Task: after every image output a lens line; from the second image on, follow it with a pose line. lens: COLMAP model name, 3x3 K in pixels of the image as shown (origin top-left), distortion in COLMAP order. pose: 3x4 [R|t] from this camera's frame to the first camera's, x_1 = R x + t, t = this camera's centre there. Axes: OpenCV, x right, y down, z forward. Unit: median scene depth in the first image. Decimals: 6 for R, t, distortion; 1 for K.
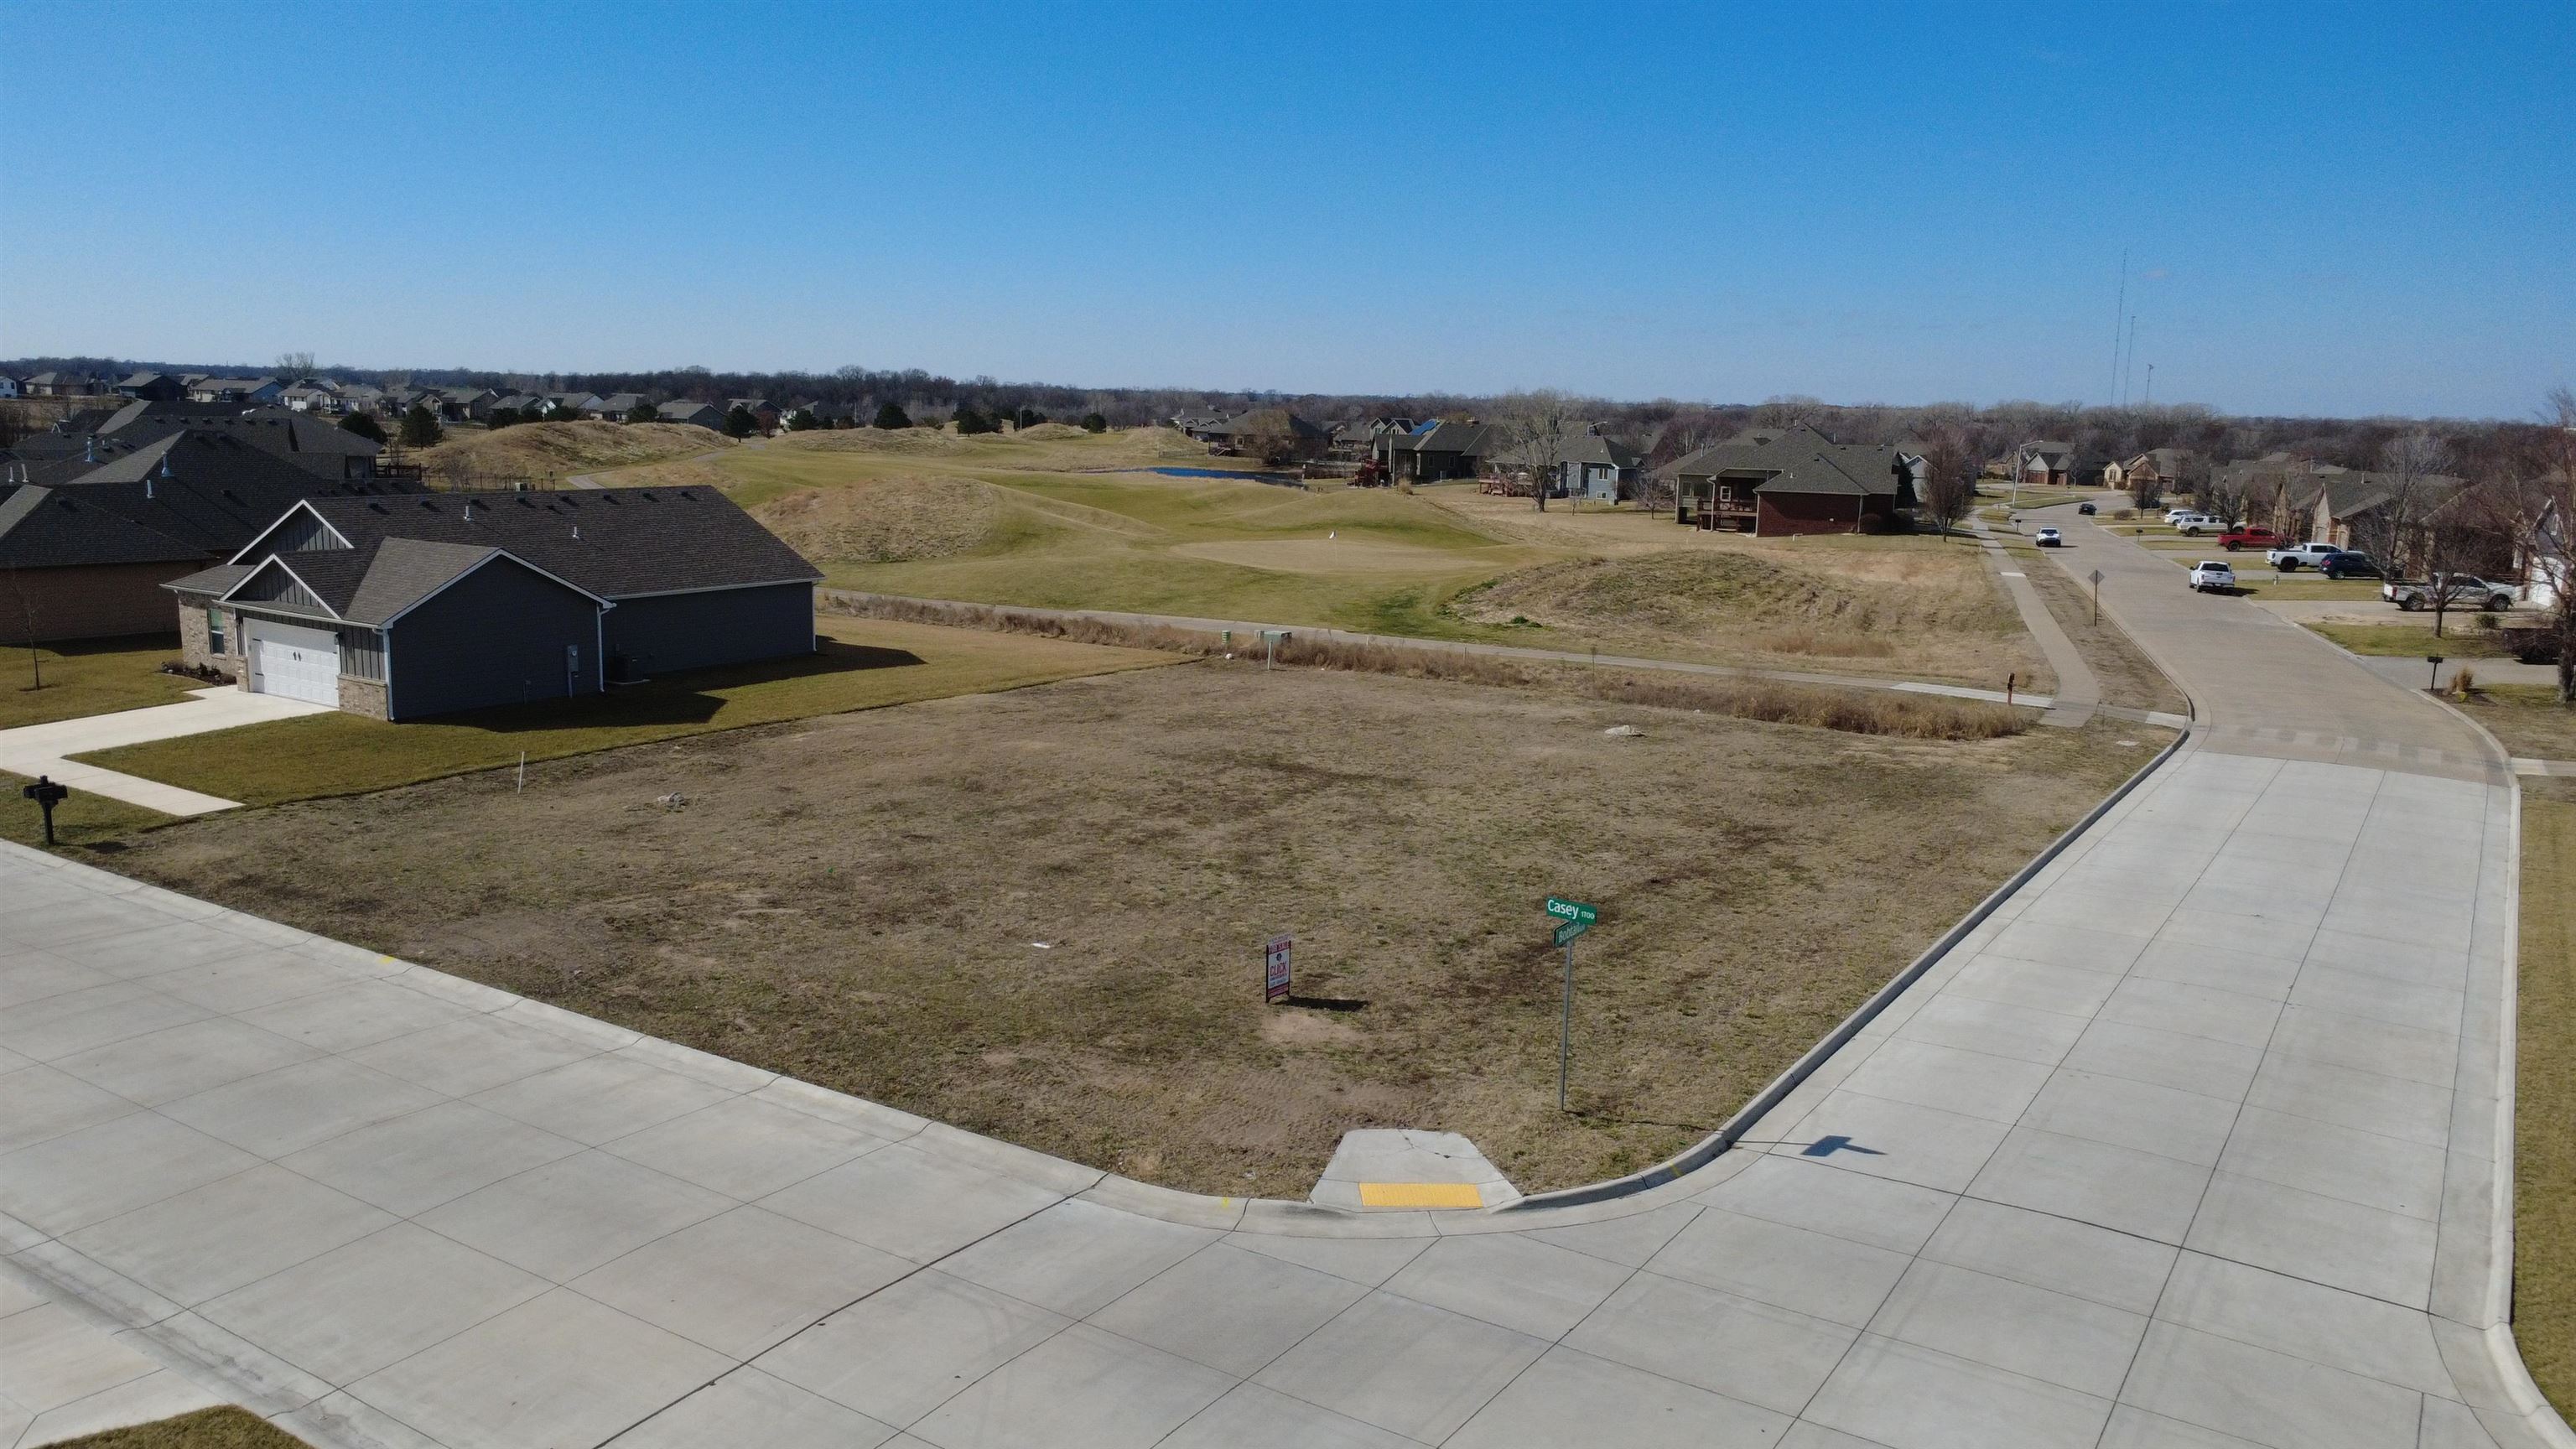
lens RADIAL K [[1878.0, 0, 1288.0], [0, 1878.0, 724.5], [0, 0, 1]] dist [-0.000401, -0.005029]
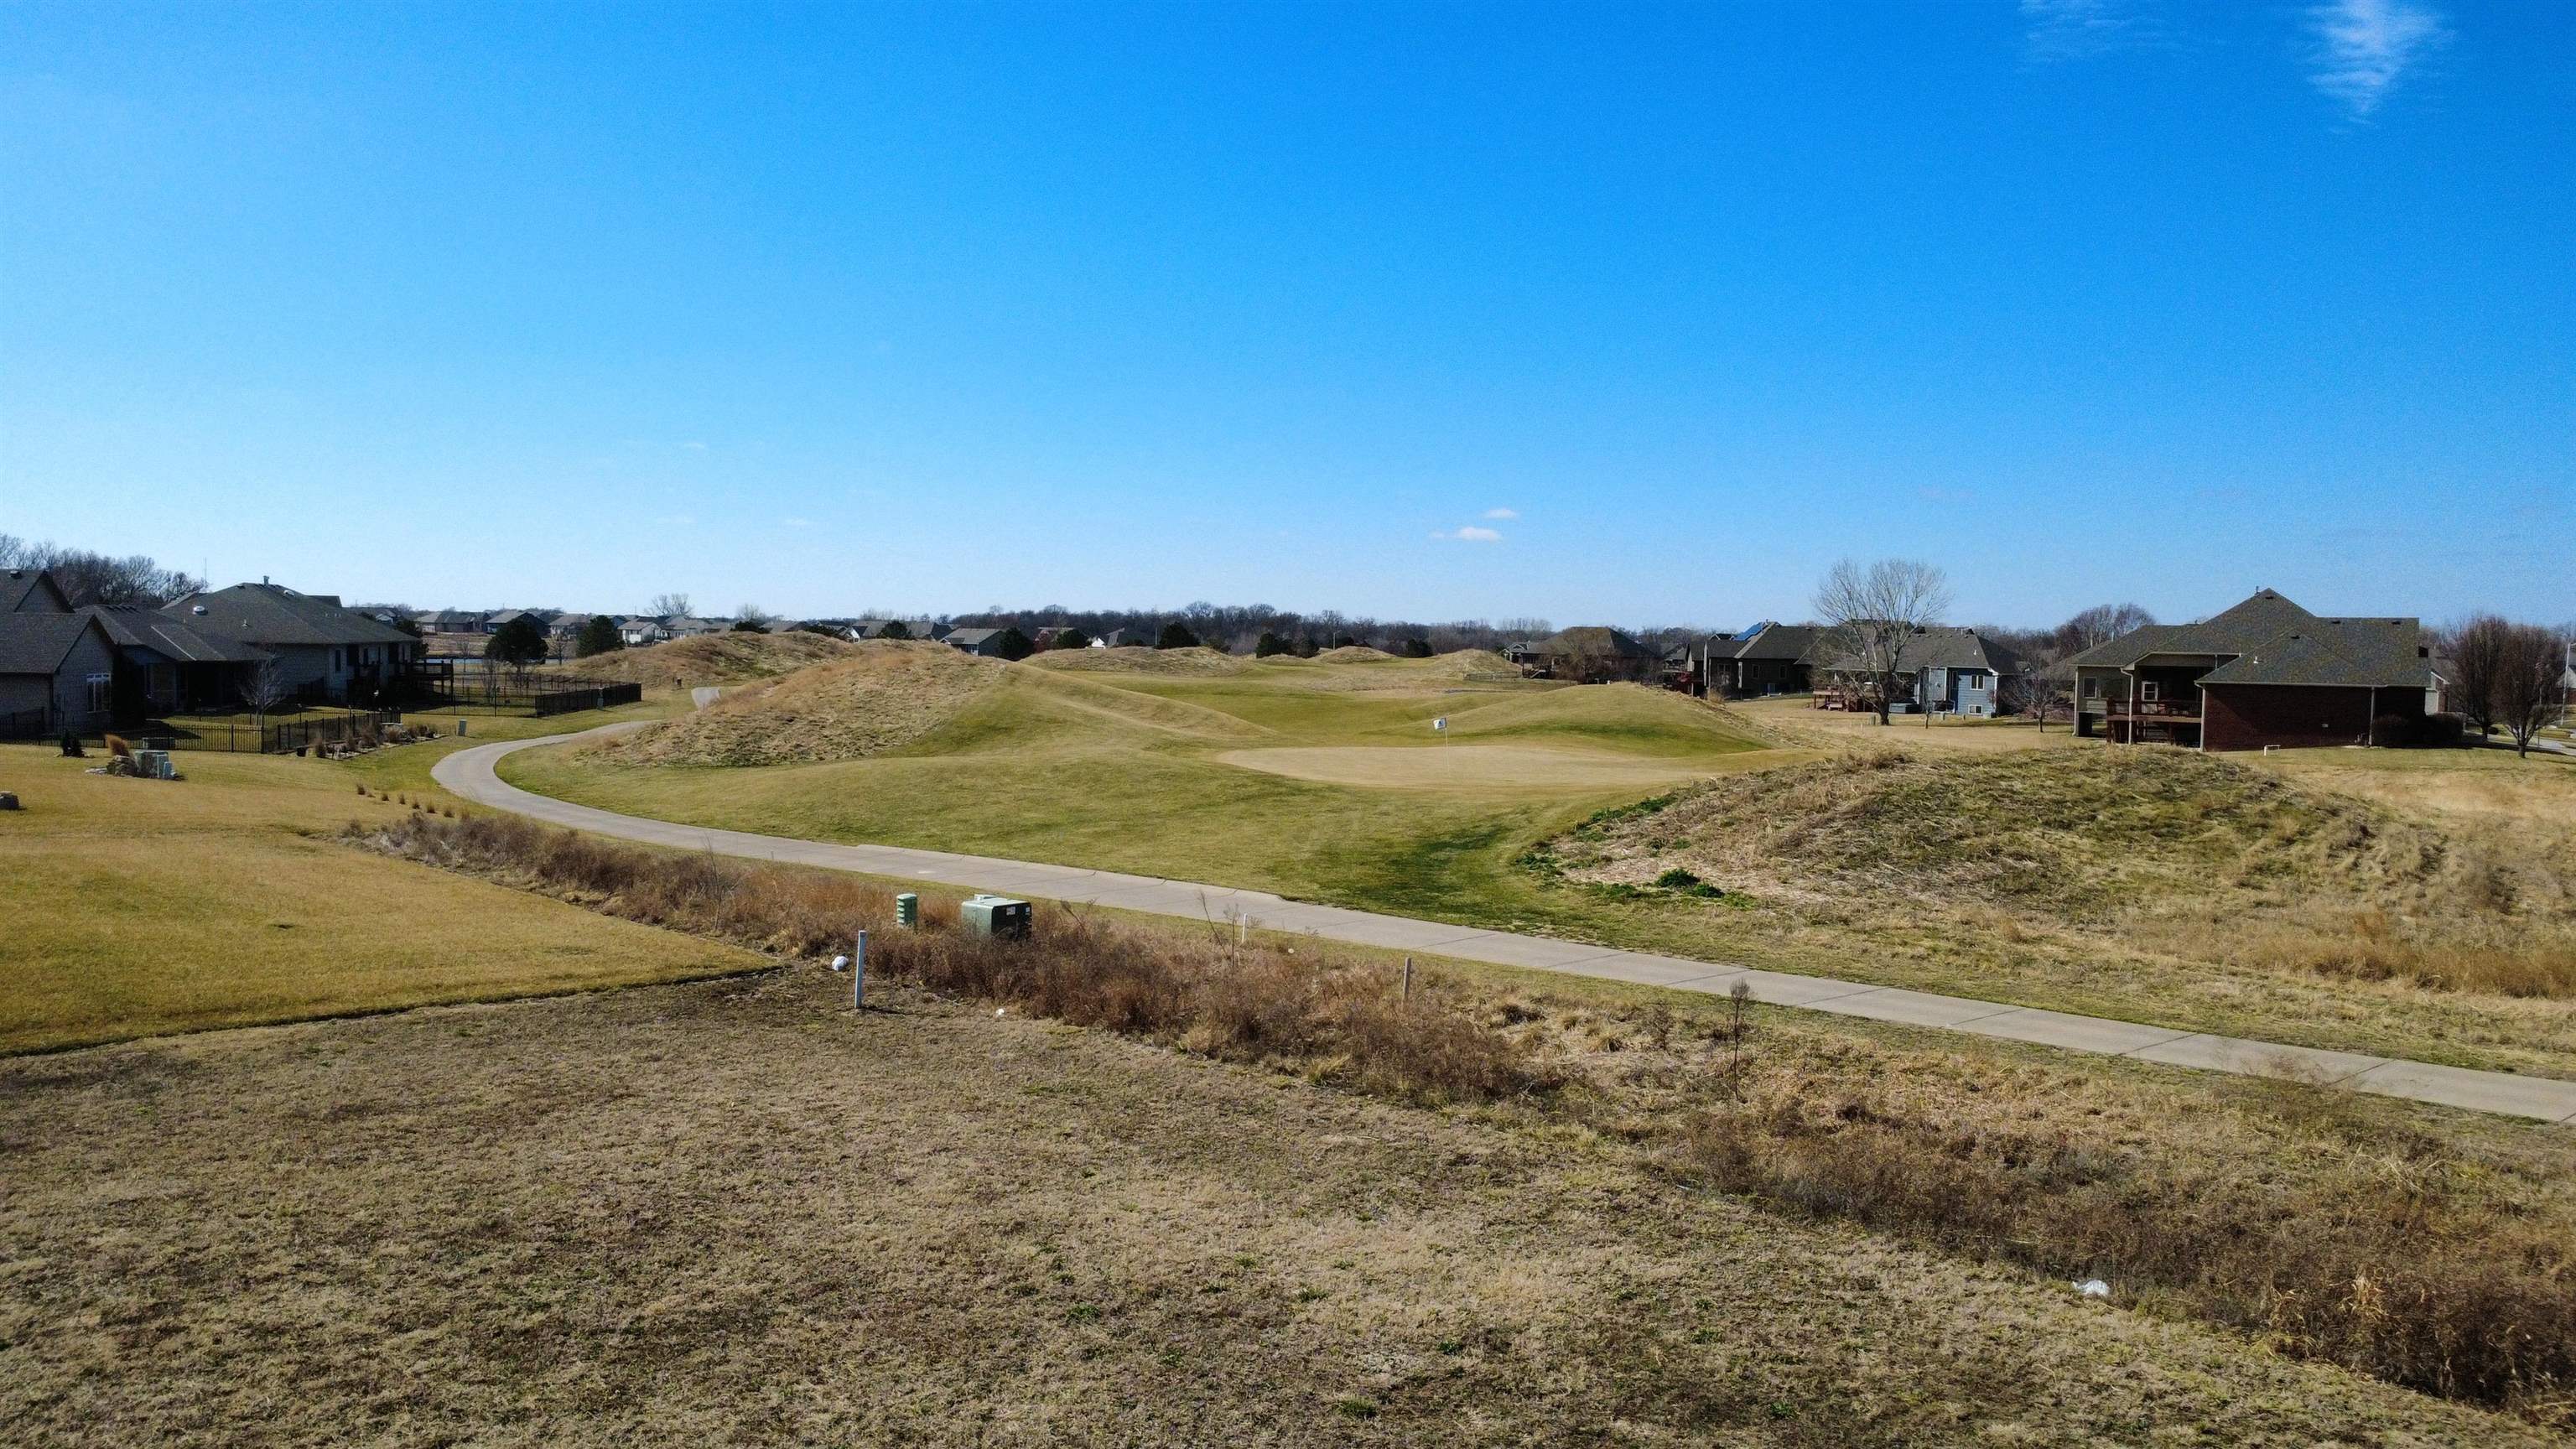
lens RADIAL K [[1882.9, 0, 1288.0], [0, 1882.9, 724.5], [0, 0, 1]] dist [-0.002139, -0.002652]
pose [[0.980201, 0.000041, -0.198004, 0.114097], [-0.025382, 0.991775, -0.125449, -0.031557], [0.196371, 0.127991, 0.972140, 0.512262]]
